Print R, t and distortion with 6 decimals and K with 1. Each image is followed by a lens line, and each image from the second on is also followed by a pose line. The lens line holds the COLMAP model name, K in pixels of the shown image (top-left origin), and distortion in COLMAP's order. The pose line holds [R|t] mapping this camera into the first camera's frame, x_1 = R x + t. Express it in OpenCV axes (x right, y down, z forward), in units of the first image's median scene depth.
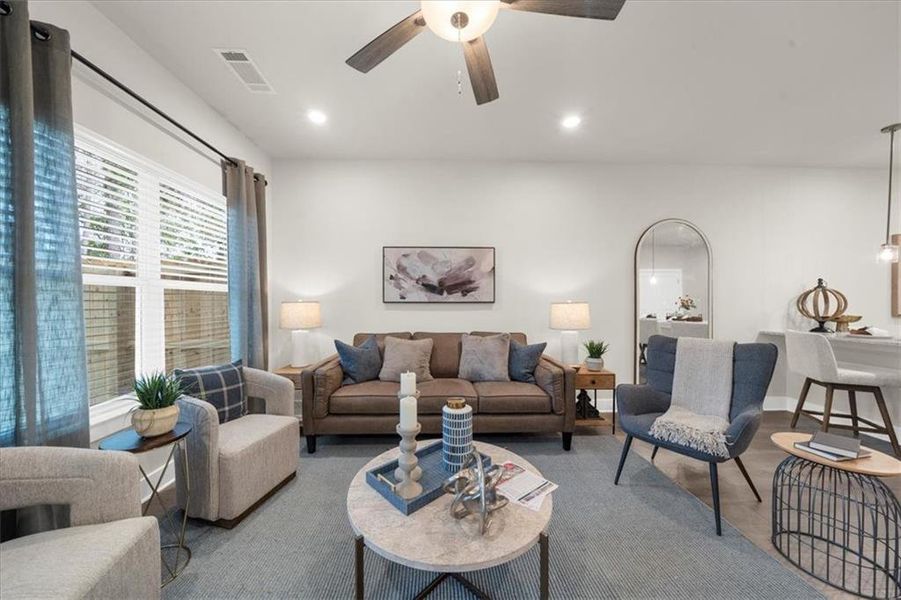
lens RADIAL K [[307.0, 0, 445.6], [0, 307.0, 303.2], [0, 0, 1]] dist [-0.001452, -0.000089]
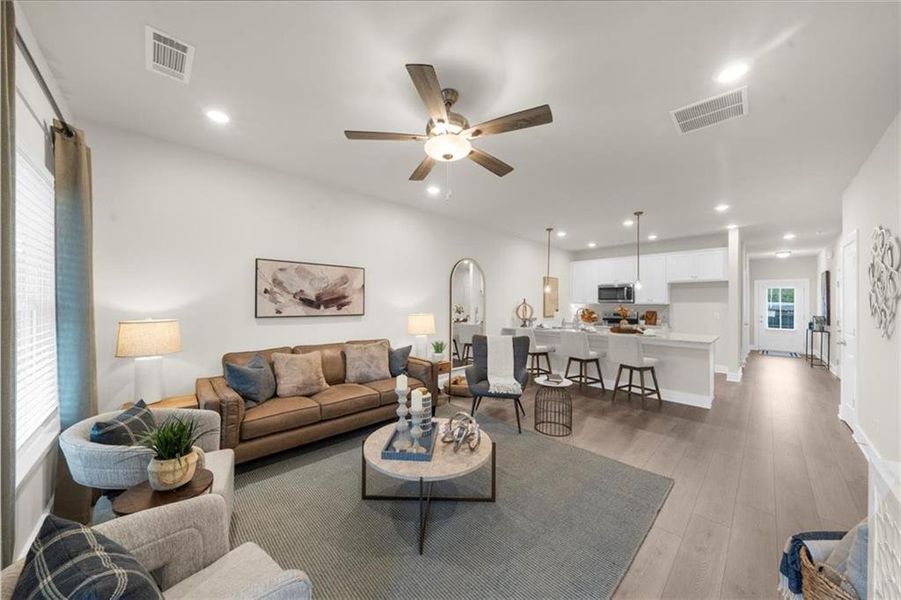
lens RADIAL K [[307.0, 0, 445.6], [0, 307.0, 303.2], [0, 0, 1]] dist [-0.001452, -0.000089]
pose [[0.746859, 0.002884, 0.664976, -0.401085], [-0.002982, 0.999995, -0.000987, -0.048109], [-0.664976, -0.001246, 0.746864, -0.090444]]
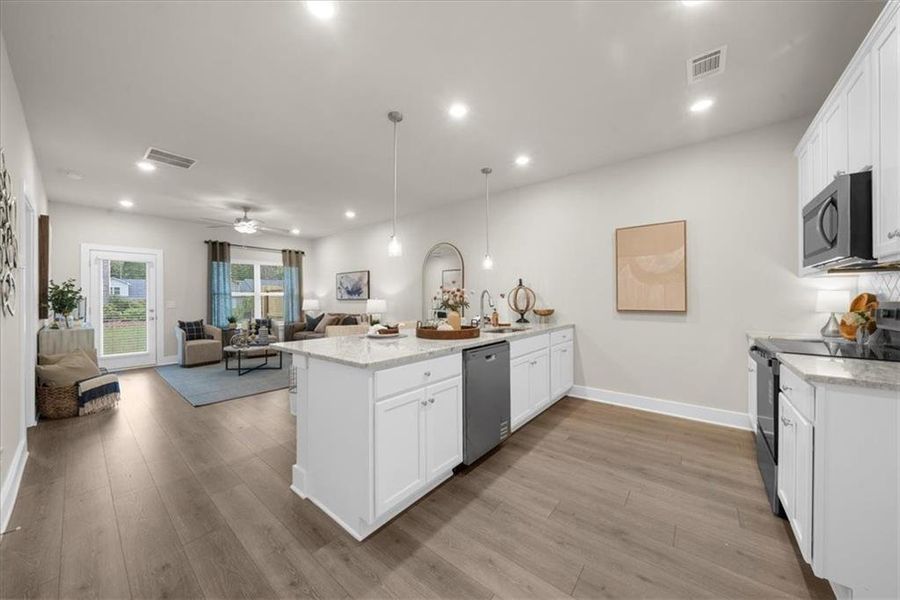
lens RADIAL K [[308.3, 0, 441.1], [0, 308.3, 299.2], [0, 0, 1]] dist [-0.000978, -0.000102]
pose [[0.743628, -0.004186, -0.668581, 1.837636], [0.001550, 0.999989, -0.004537, 0.006799], [0.668592, 0.002337, 0.743626, -0.133227]]
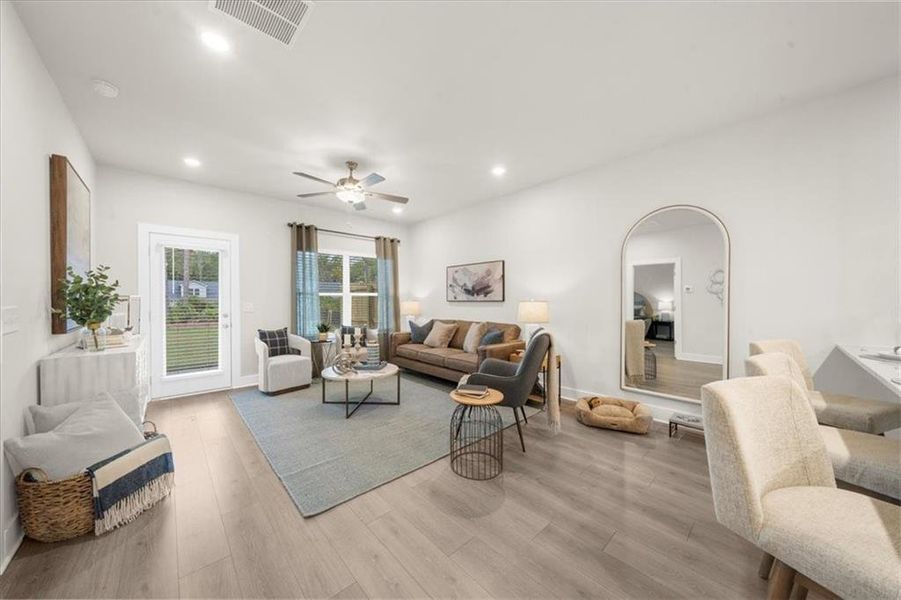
lens RADIAL K [[307.0, 0, 445.6], [0, 307.0, 303.2], [0, 0, 1]] dist [-0.001452, -0.000089]
pose [[0.649095, 0.004028, -0.760696, 1.049382], [-0.001600, 0.999991, 0.003930, 0.001768], [0.760705, -0.001334, 0.649096, -0.066309]]
